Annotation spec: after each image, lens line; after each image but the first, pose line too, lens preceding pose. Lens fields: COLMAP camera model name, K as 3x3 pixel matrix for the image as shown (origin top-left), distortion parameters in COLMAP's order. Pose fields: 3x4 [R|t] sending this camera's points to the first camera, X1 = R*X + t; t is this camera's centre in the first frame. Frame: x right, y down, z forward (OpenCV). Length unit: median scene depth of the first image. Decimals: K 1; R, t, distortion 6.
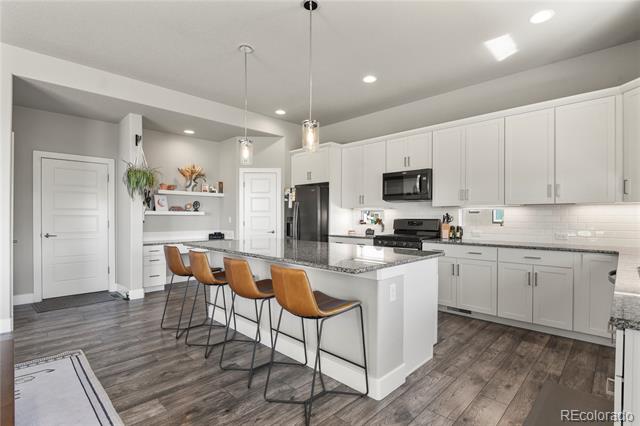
lens RADIAL K [[312.5, 0, 322.9], [0, 312.5, 222.0], [0, 0, 1]] dist [-0.000807, -0.000531]
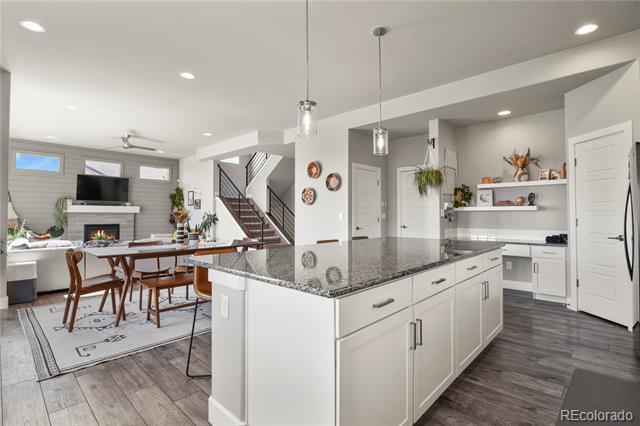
lens RADIAL K [[317.9, 0, 320.7], [0, 317.9, 206.2], [0, 0, 1]] dist [-0.002090, -0.000482]
pose [[0.007482, -0.030552, -0.999505, 0.449473], [-0.015706, 0.999406, -0.030667, 0.000438], [0.999849, 0.015927, 0.006997, 0.527444]]
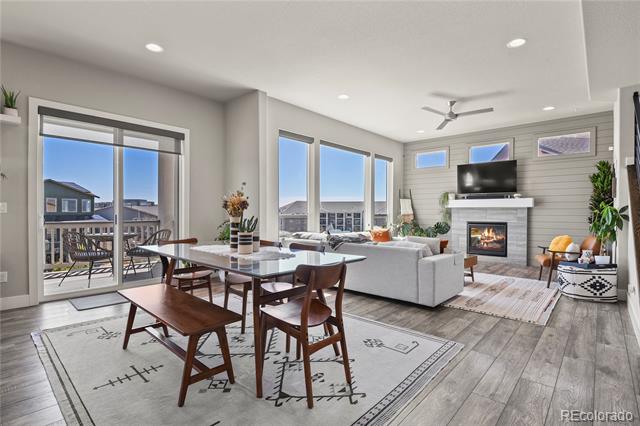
lens RADIAL K [[309.4, 0, 323.5], [0, 309.4, 213.9], [0, 0, 1]] dist [-0.011713, -0.001349]
pose [[-0.999100, -0.008754, -0.041505, -0.491333], [-0.009568, 0.999765, 0.019453, 0.009361], [0.041325, 0.019832, -0.998949, 0.680943]]
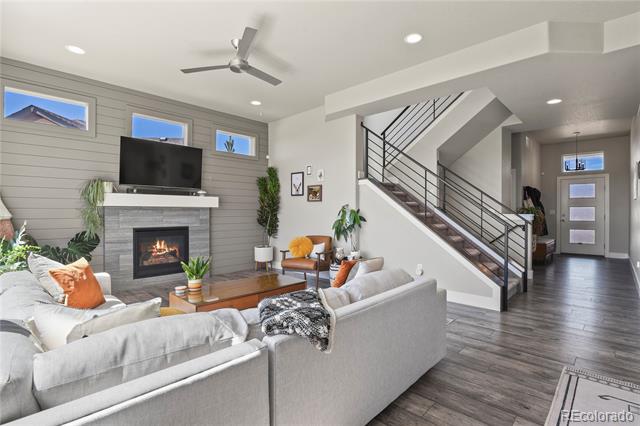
lens RADIAL K [[309.4, 0, 323.5], [0, 309.4, 213.9], [0, 0, 1]] dist [-0.011713, -0.001349]
pose [[0.016936, 0.004804, -0.999845, -0.304356], [-0.017005, 0.999845, 0.004516, 0.009157], [0.999712, 0.016926, 0.017015, -0.146657]]
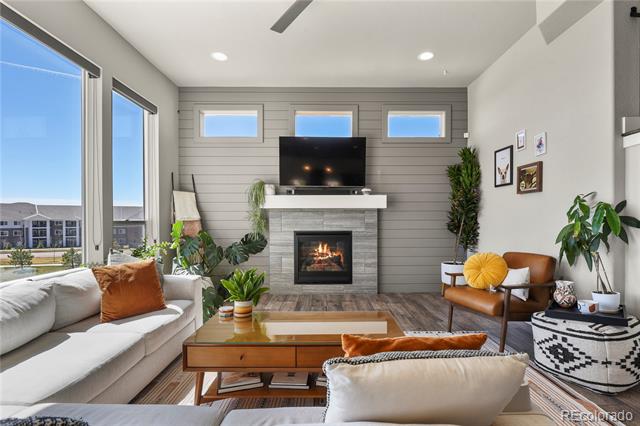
lens RADIAL K [[312.5, 0, 322.9], [0, 312.5, 222.0], [0, 0, 1]] dist [-0.000807, -0.000531]
pose [[-0.711558, 0.002260, -0.702624, -0.646559], [-0.011517, 0.999823, 0.014879, 0.024328], [0.702533, 0.018679, -0.711406, -0.009137]]
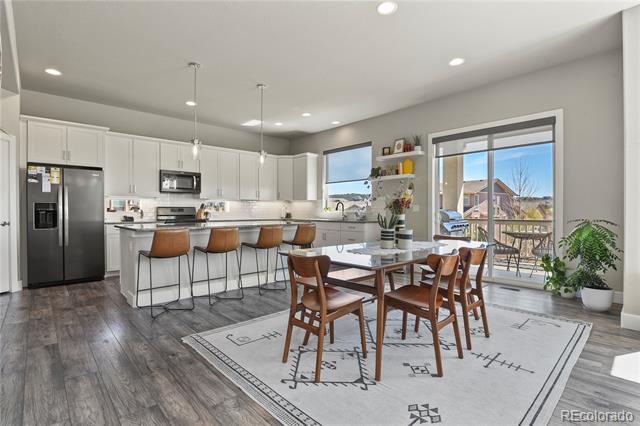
lens RADIAL K [[309.4, 0, 323.5], [0, 309.4, 213.9], [0, 0, 1]] dist [-0.011713, -0.001349]
pose [[0.044424, -0.013338, 0.998924, -0.910347], [0.018292, 0.999754, 0.012535, 0.015042], [-0.998845, 0.017716, 0.044657, 0.279745]]
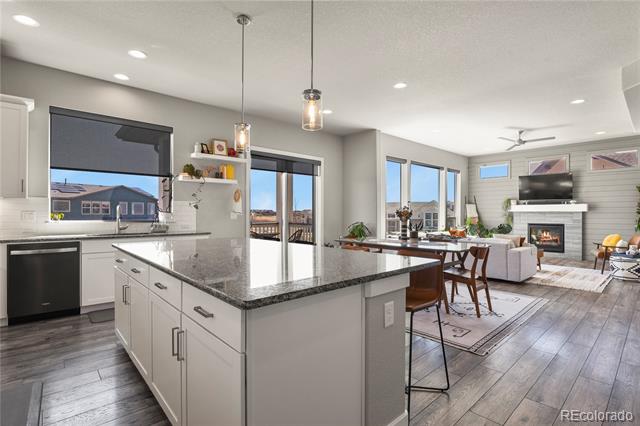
lens RADIAL K [[309.4, 0, 323.5], [0, 309.4, 213.9], [0, 0, 1]] dist [-0.011713, -0.001349]
pose [[-0.998325, -0.004855, 0.057656, -0.194308], [-0.003859, 0.999842, 0.017372, -0.010623], [-0.057732, 0.017121, -0.998185, 1.035633]]
